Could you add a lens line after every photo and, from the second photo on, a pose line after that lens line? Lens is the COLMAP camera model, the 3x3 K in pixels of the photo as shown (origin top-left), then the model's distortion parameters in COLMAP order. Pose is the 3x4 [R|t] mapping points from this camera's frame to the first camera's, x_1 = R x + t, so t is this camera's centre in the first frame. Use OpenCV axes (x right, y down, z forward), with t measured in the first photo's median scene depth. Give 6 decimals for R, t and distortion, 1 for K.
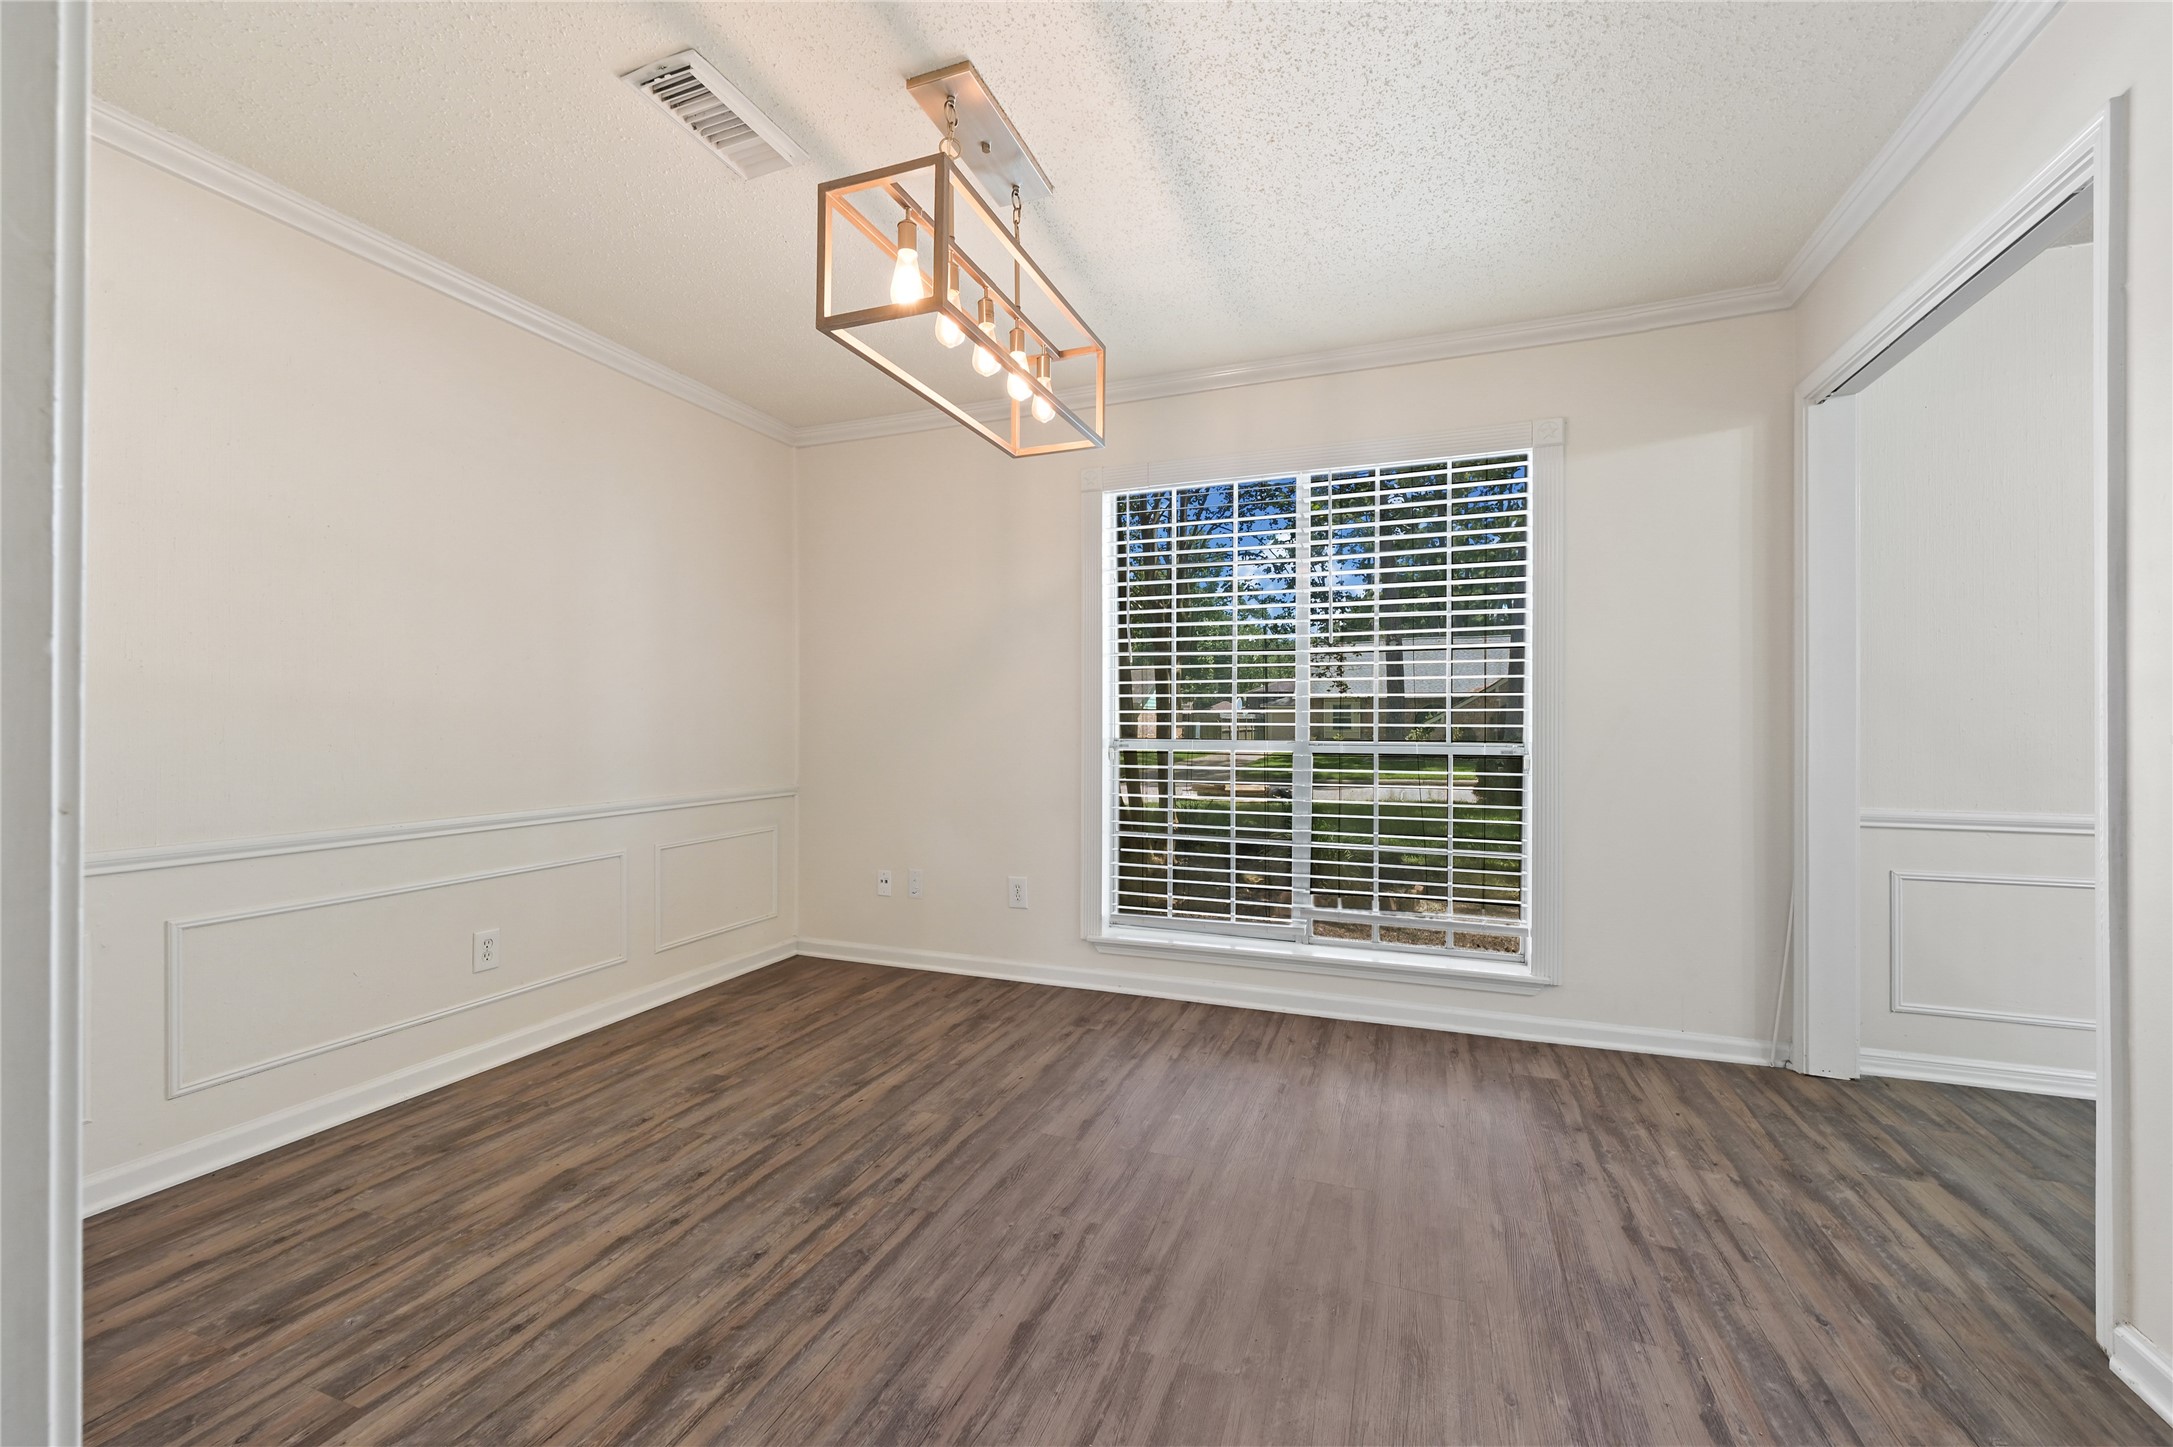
lens RADIAL K [[858.8, 0, 1091.9], [0, 858.8, 724.8], [0, 0, 1]] dist [-0.002704, -0.000107]
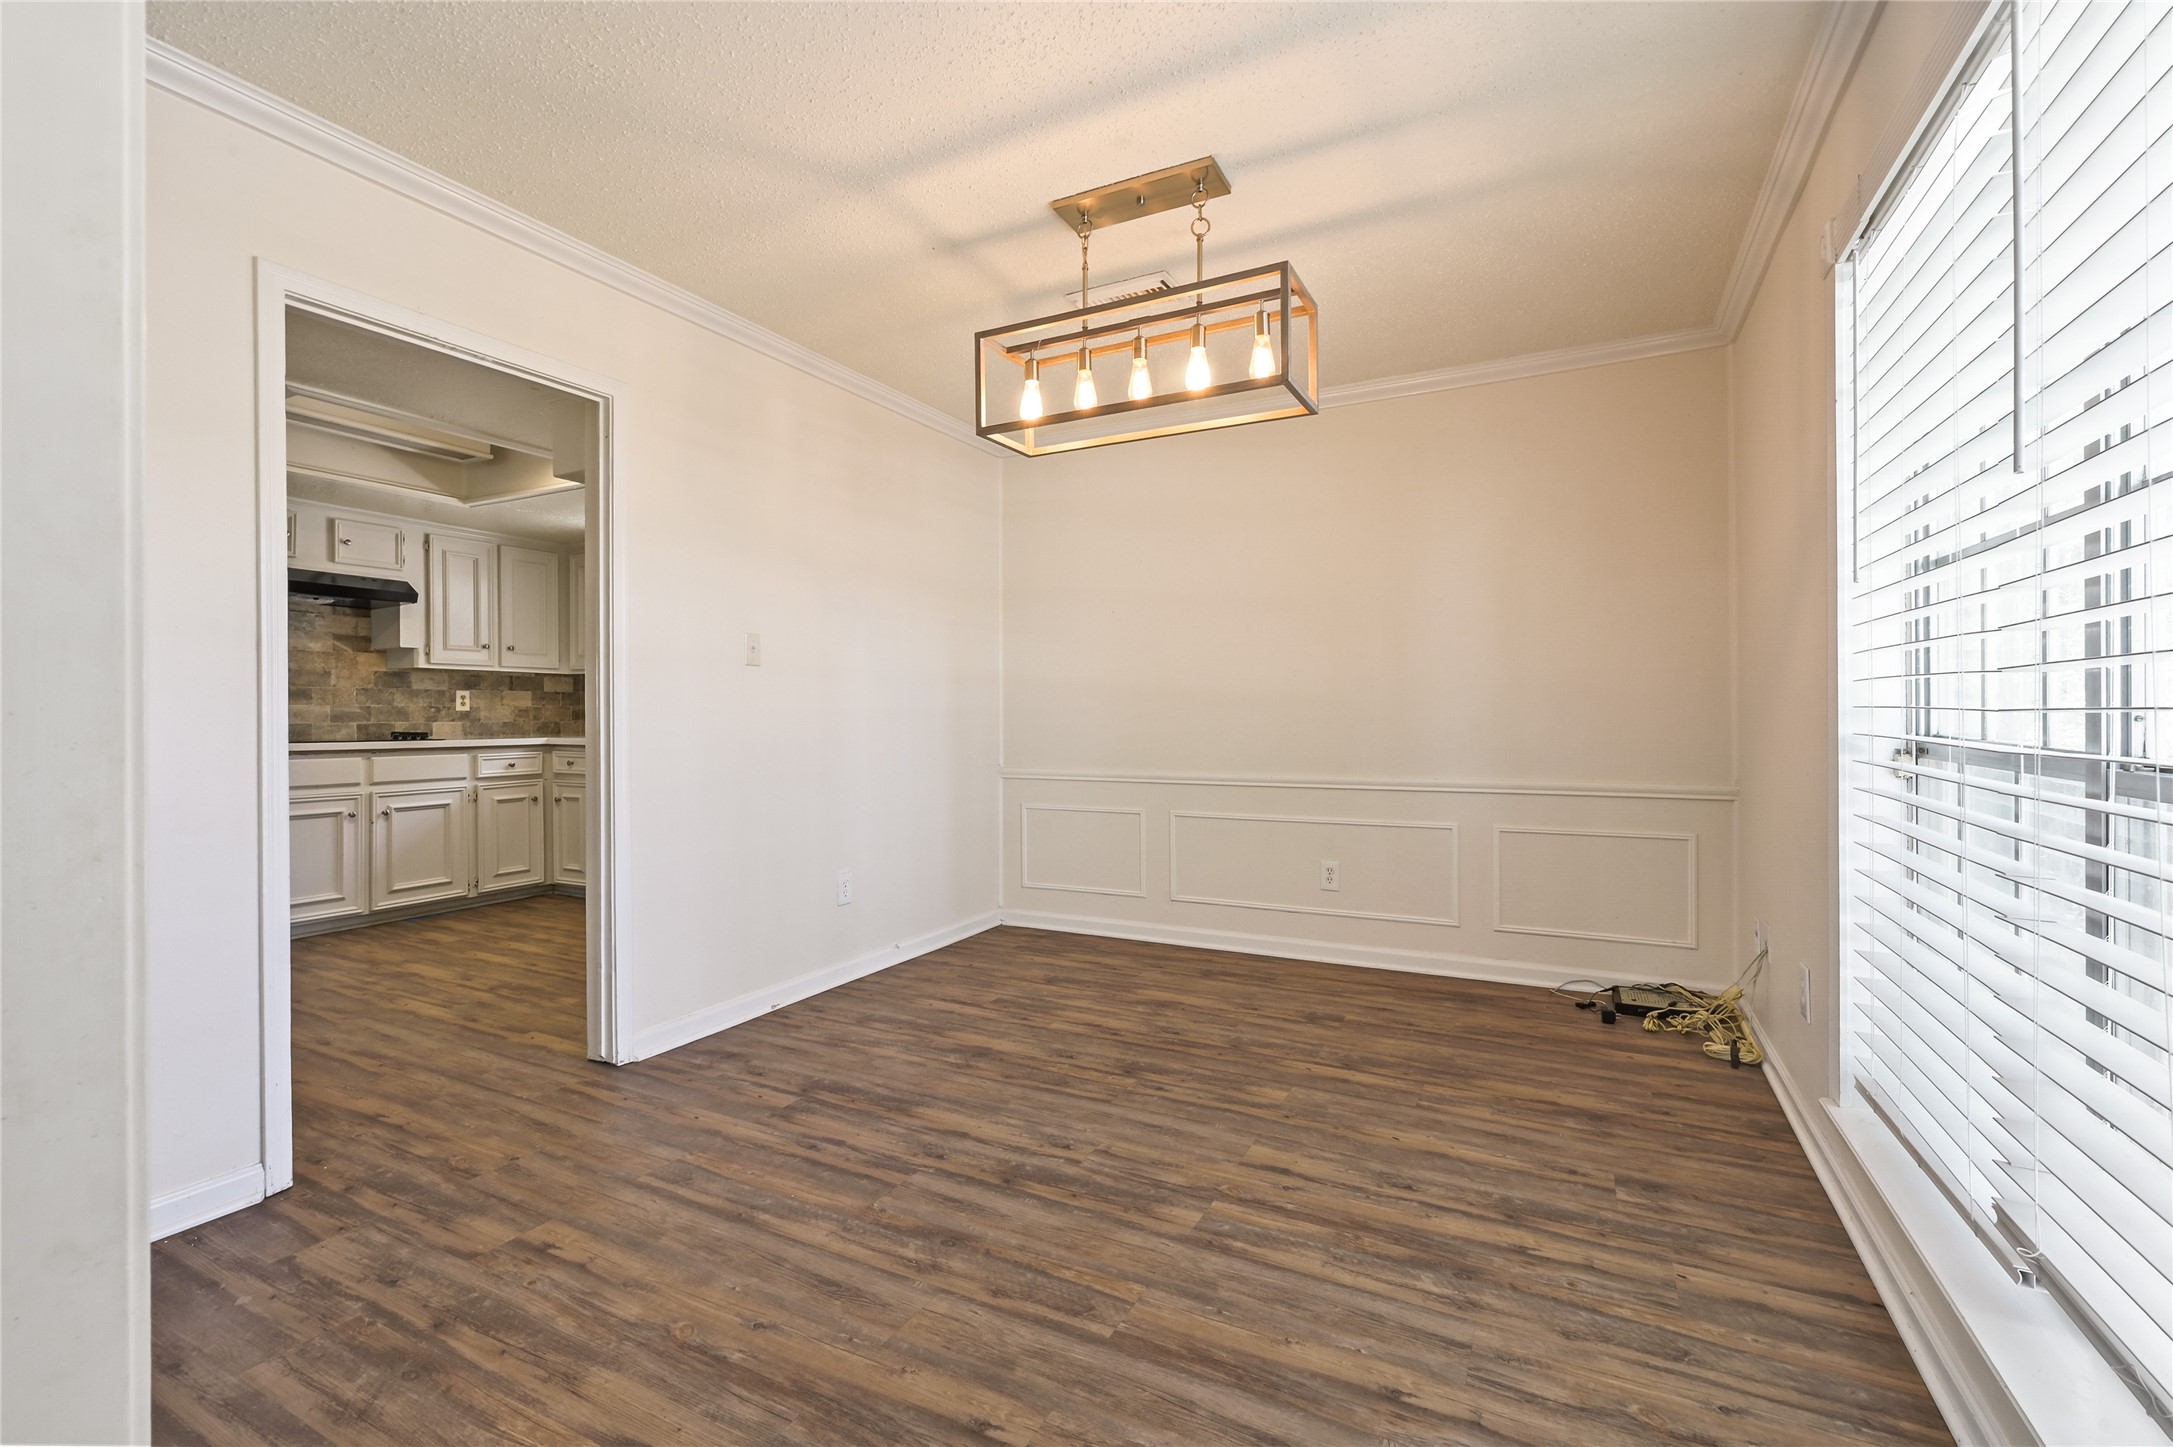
lens RADIAL K [[922.7, 0, 1071.9], [0, 922.7, 718.2], [0, 0, 1]] dist [-0.003593, 0.000334]
pose [[-0.116807, 0.007852, -0.993124, 1.021879], [0.007766, 0.999945, 0.006992, -0.003300], [0.993124, -0.006896, -0.116861, 0.975342]]
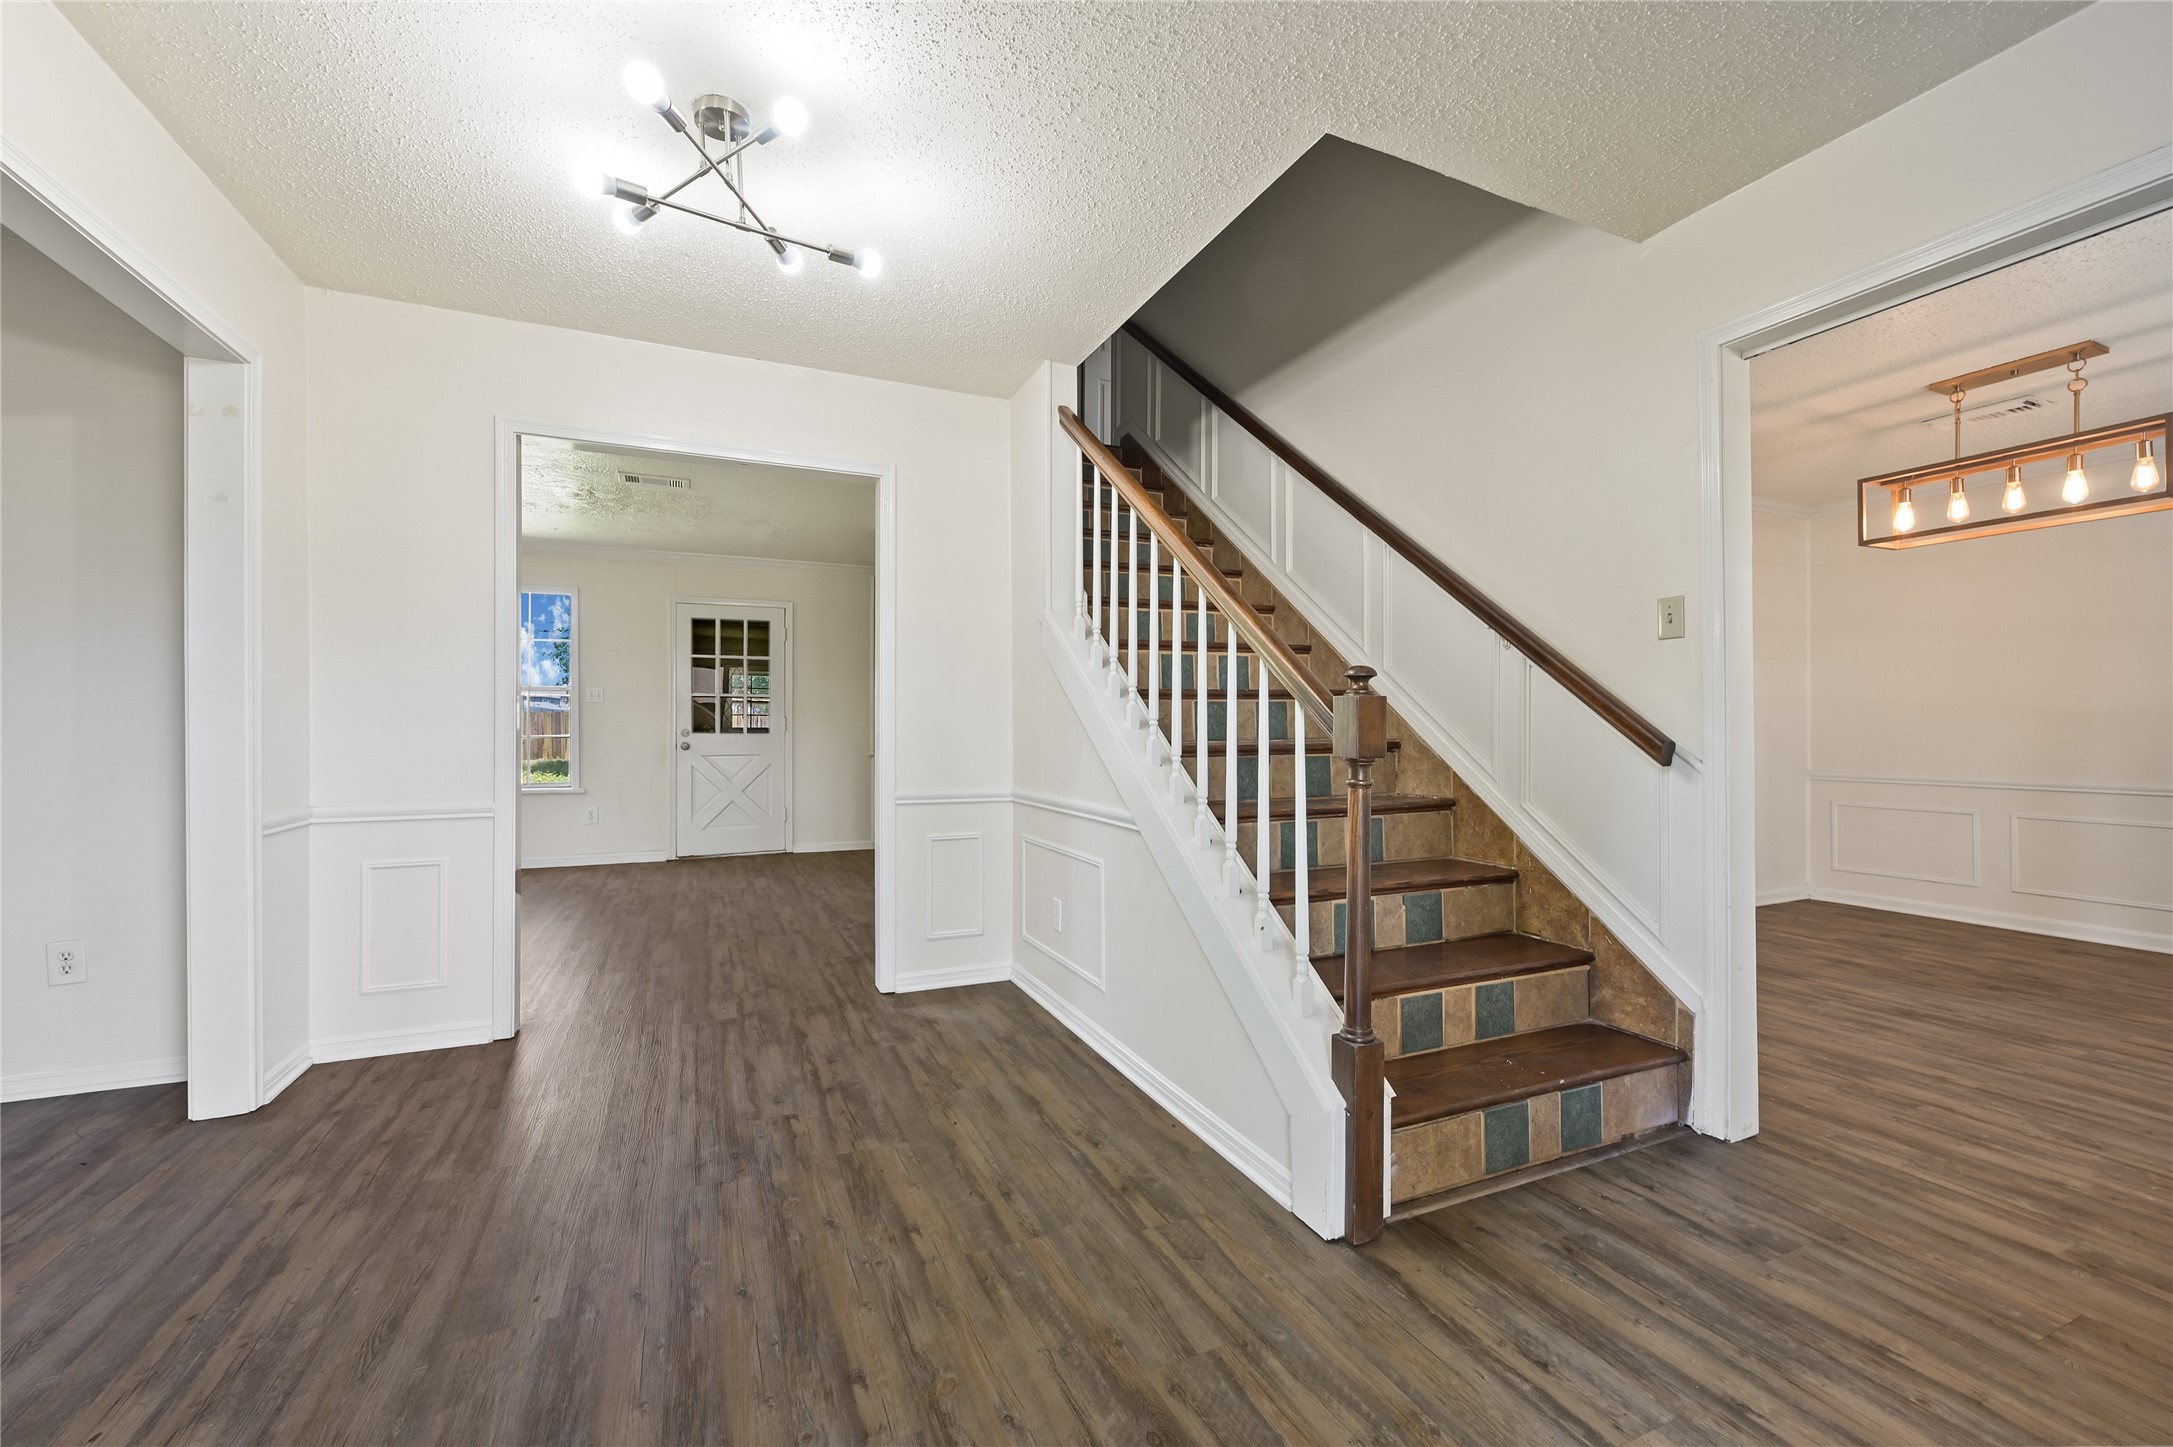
lens RADIAL K [[858.8, 0, 1095.0], [0, 858.8, 723.2], [0, 0, 1]] dist [-0.002704, -0.000107]
pose [[-0.706970, -0.000353, -0.707243, 2.106789], [0.003980, 0.999982, -0.004477, -0.007819], [0.707232, -0.005979, -0.706956, 0.846787]]
